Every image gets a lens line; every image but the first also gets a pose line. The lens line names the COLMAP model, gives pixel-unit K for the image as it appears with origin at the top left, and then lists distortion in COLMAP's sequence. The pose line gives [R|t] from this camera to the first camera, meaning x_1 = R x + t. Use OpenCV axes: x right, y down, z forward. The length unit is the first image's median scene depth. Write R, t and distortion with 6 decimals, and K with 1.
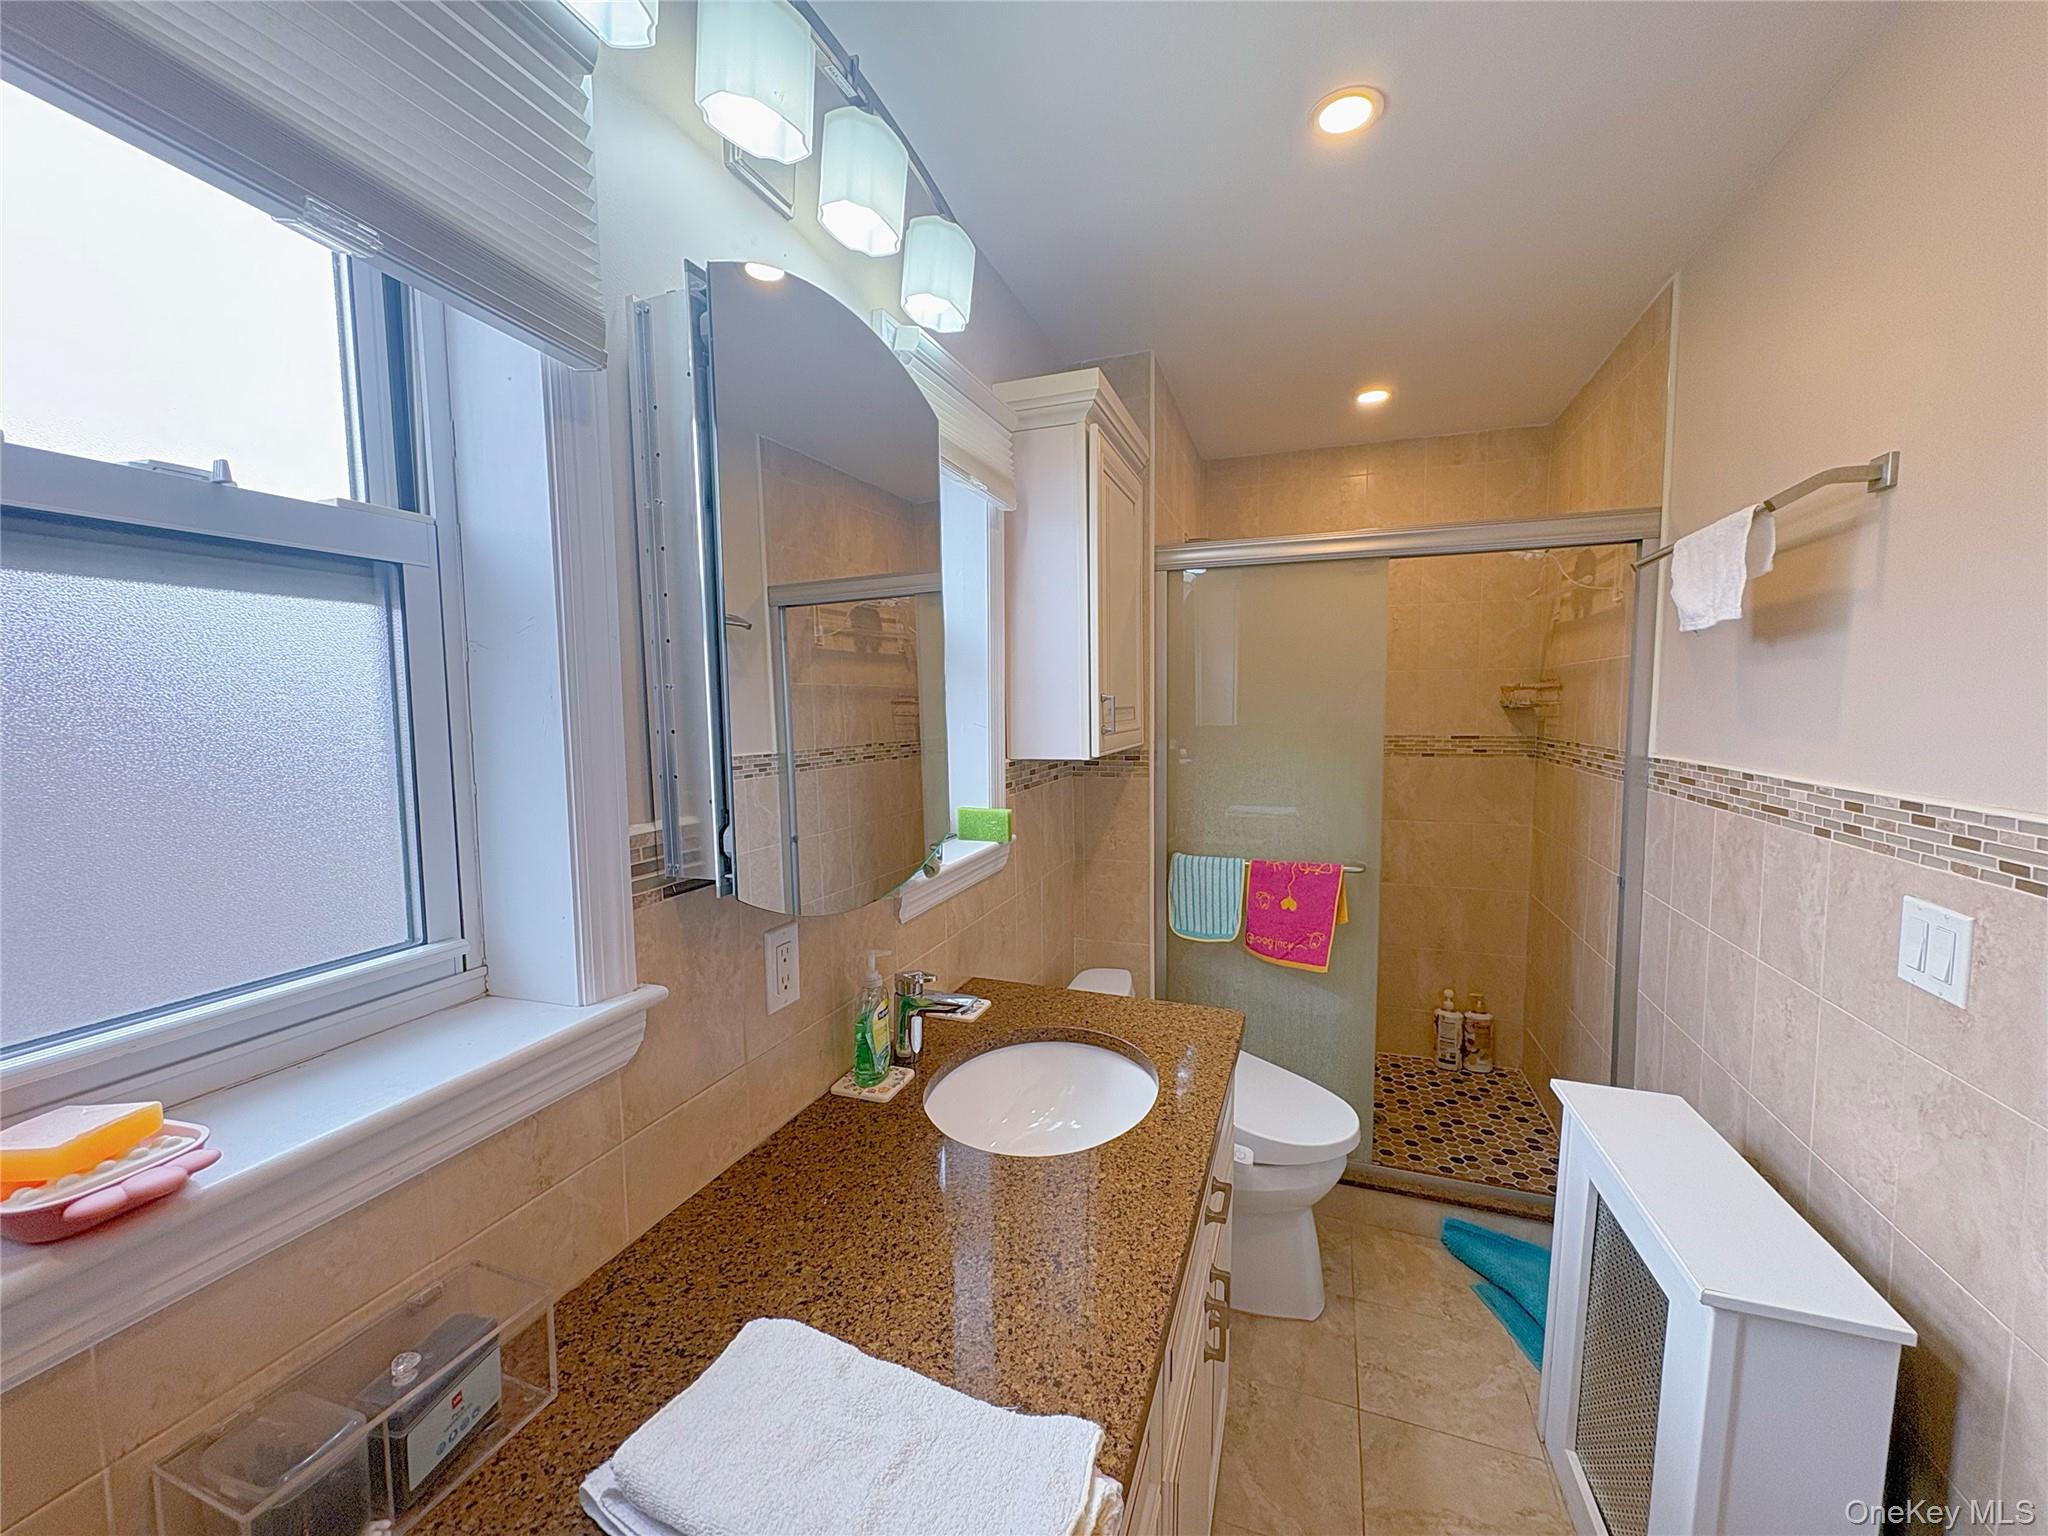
lens RADIAL K [[809.0, 0, 1016.7], [0, 809.0, 769.7], [0, 0, 1]] dist [-0.000033, -0.000544]
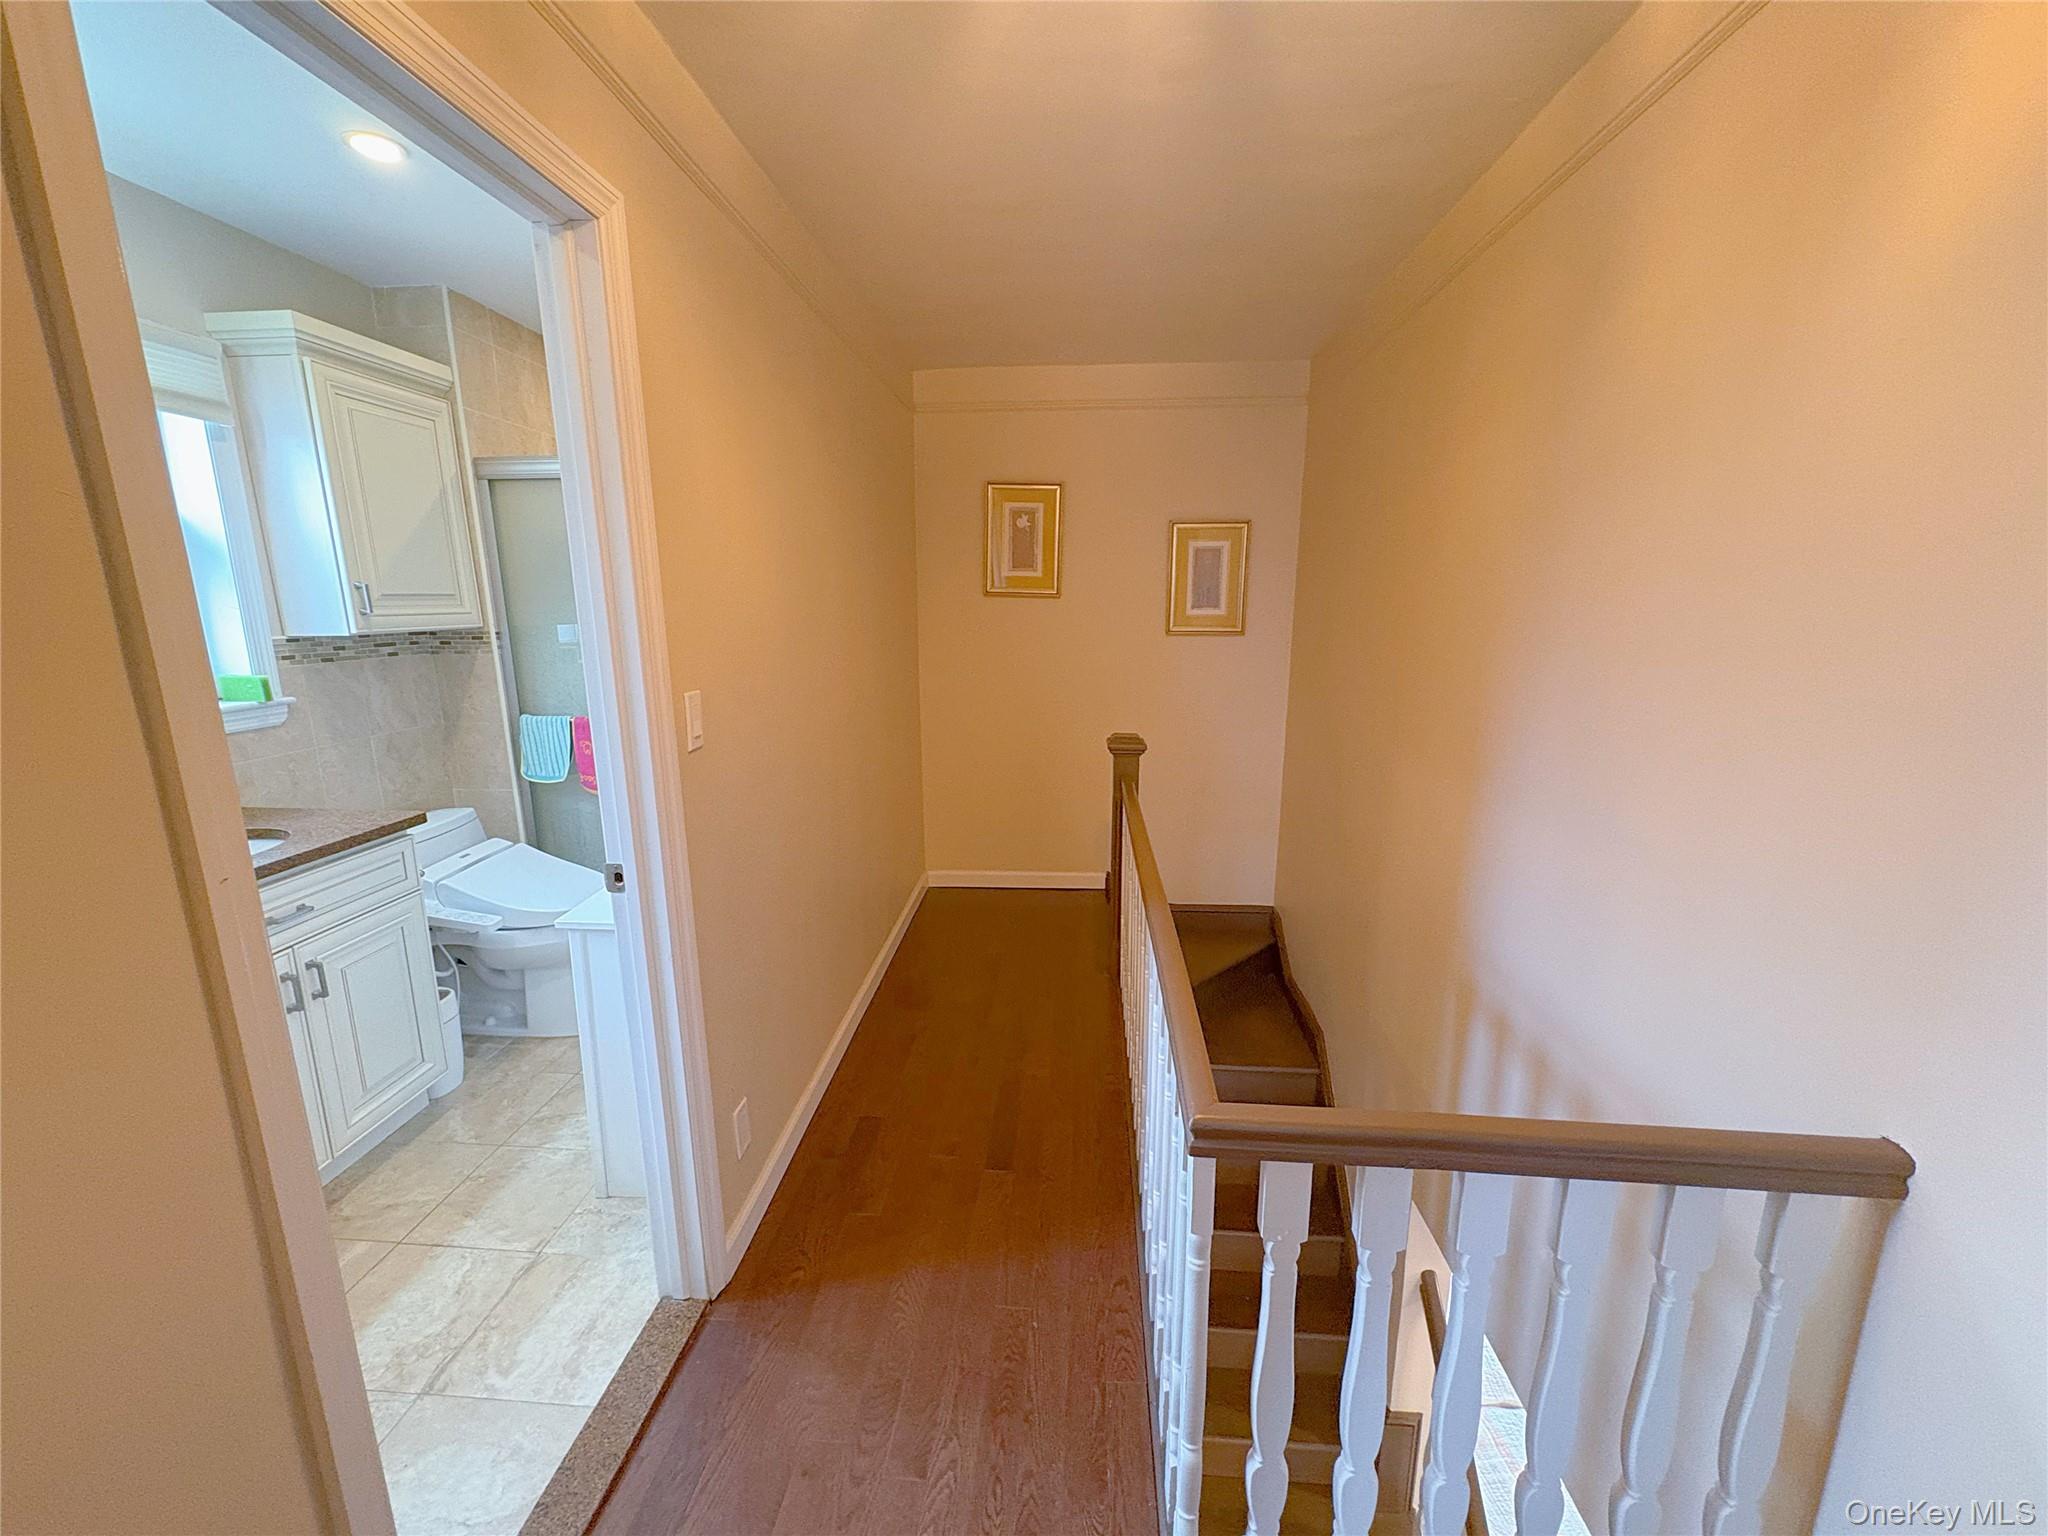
lens RADIAL K [[809.0, 0, 1025.5], [0, 809.0, 763.4], [0, 0, 1]] dist [-0.000033, -0.000544]
pose [[0.955847, -0.053728, 0.288913, 0.723008], [0.019217, 0.992468, 0.120988, 0.052979], [-0.293237, -0.110094, 0.949680, -0.526621]]
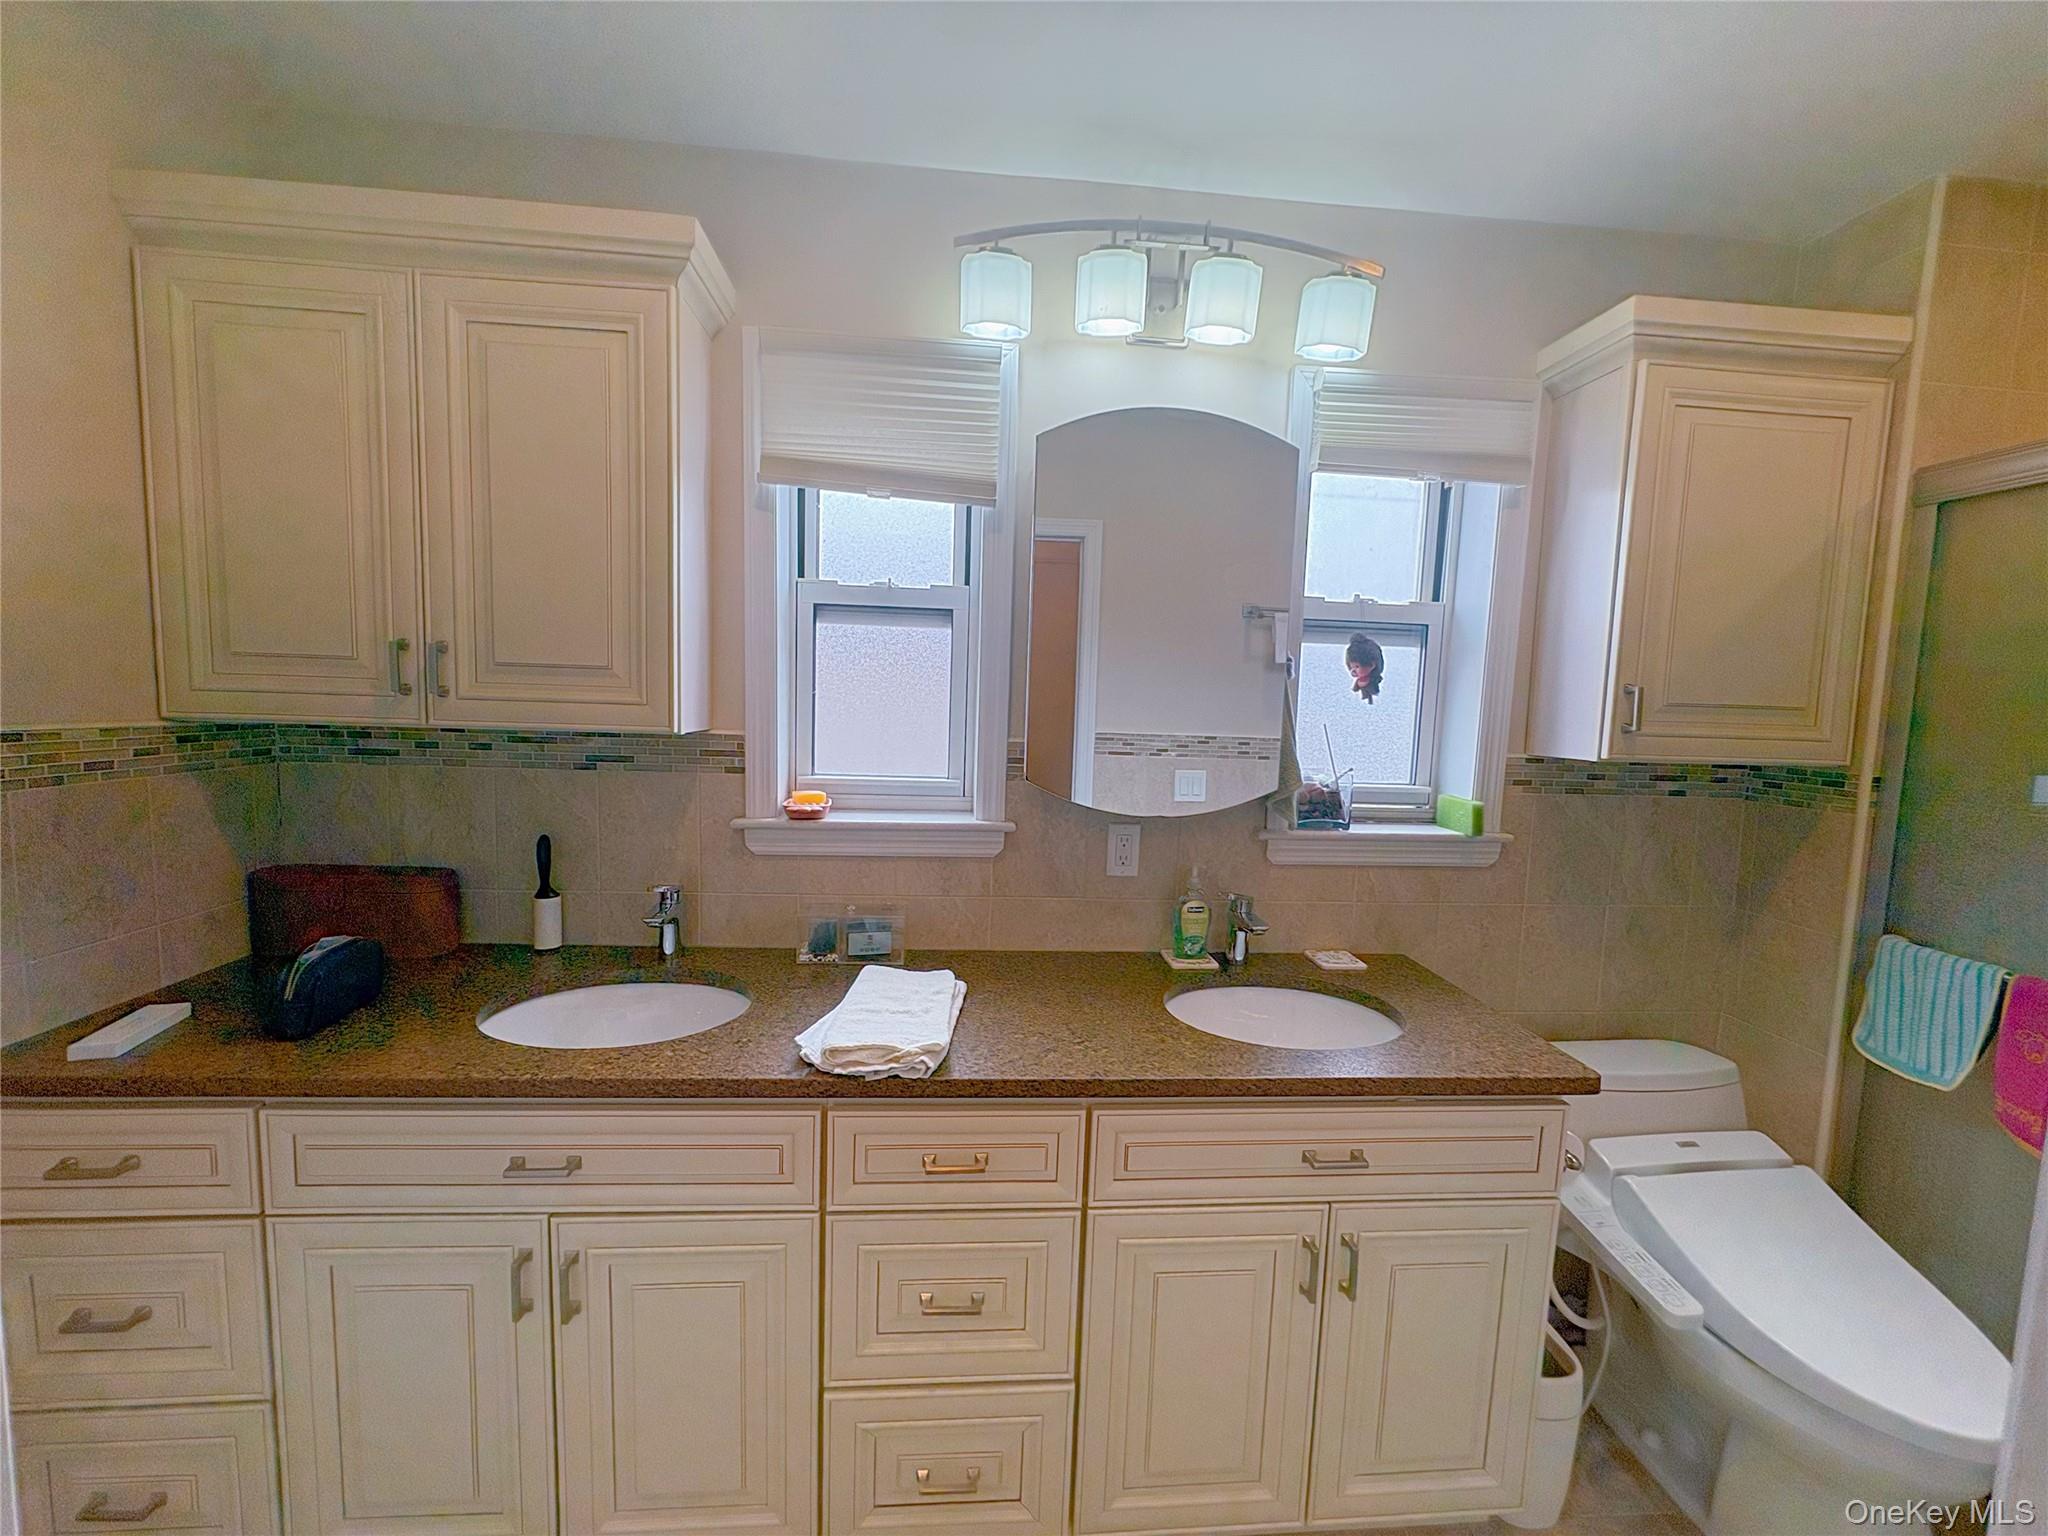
lens RADIAL K [[809.0, 0, 1024.3], [0, 809.0, 769.6], [0, 0, 1]] dist [-0.000033, -0.000544]
pose [[0.428395, 0.107114, -0.897220, 0.594559], [-0.113623, 0.991453, 0.064112, 0.009938], [0.896419, 0.074479, 0.436904, 0.092348]]
